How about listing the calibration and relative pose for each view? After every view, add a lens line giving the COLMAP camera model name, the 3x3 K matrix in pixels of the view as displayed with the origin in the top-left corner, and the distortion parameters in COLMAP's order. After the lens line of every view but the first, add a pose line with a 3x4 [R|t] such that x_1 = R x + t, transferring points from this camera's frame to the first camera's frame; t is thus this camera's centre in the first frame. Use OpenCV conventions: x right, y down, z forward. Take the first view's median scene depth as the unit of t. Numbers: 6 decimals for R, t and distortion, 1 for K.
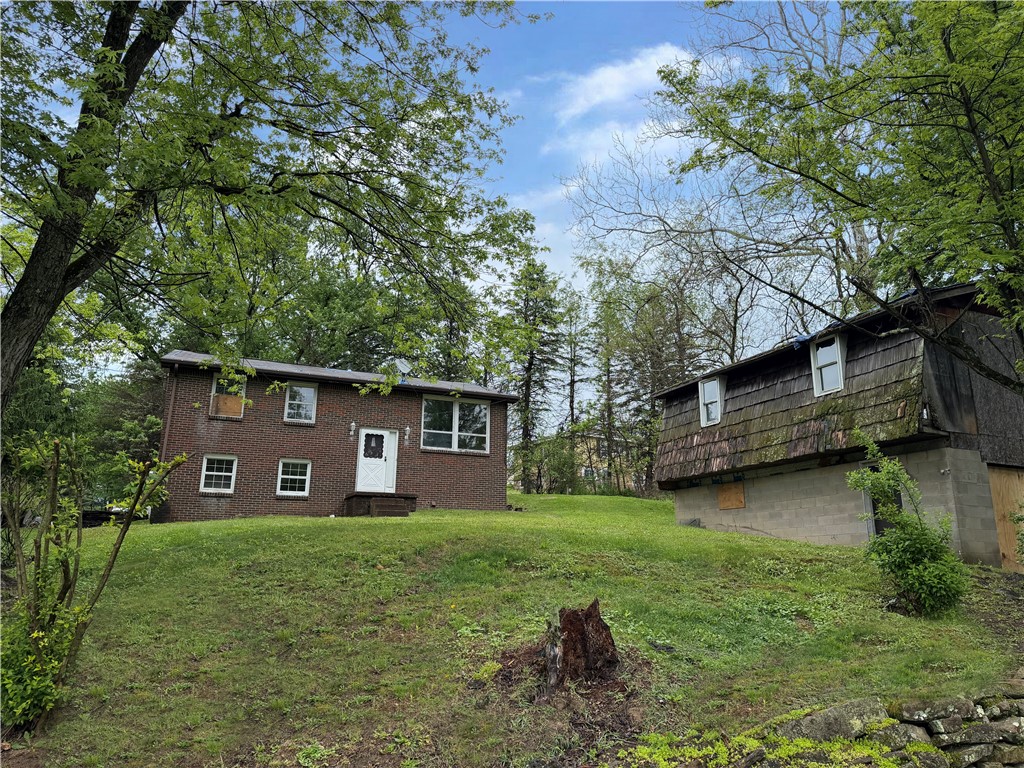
lens RADIAL K [[711.4, 0, 523.3], [0, 711.4, 386.1], [0, 0, 1]] dist [0.095071, -0.127699]
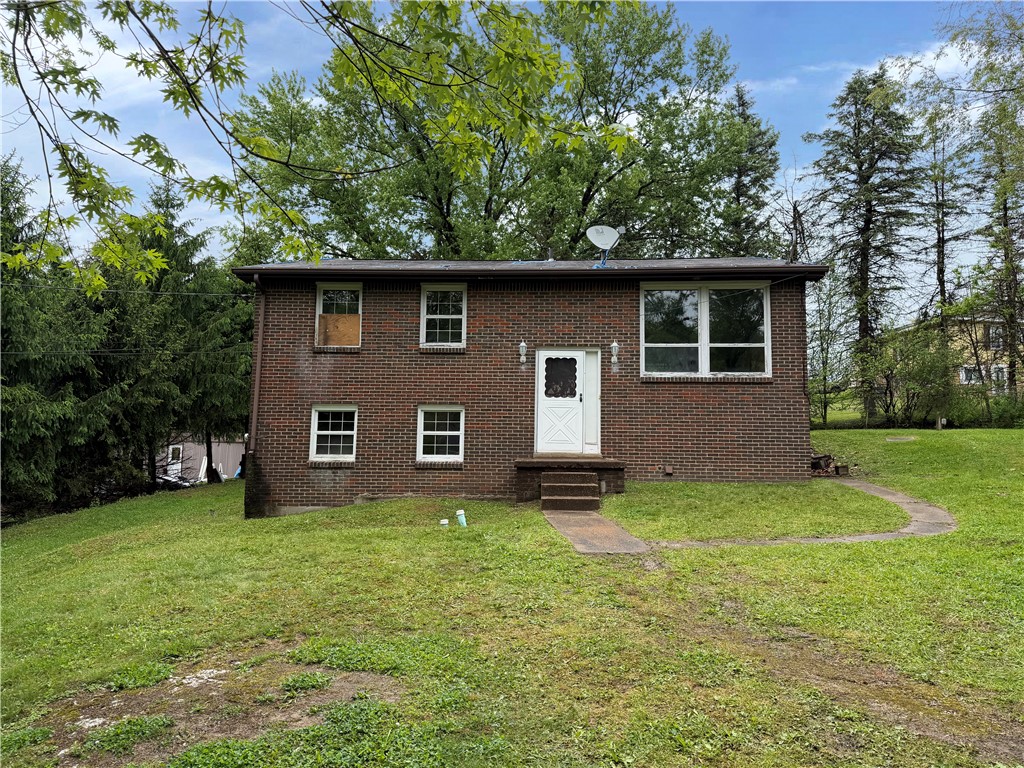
lens RADIAL K [[711.4, 0, 523.3], [0, 711.4, 386.1], [0, 0, 1]] dist [0.095071, -0.127699]
pose [[0.895447, -0.043372, -0.443050, 0.016980], [0.104485, 0.987918, 0.114462, 0.011120], [0.432732, -0.148787, 0.889160, 0.265522]]
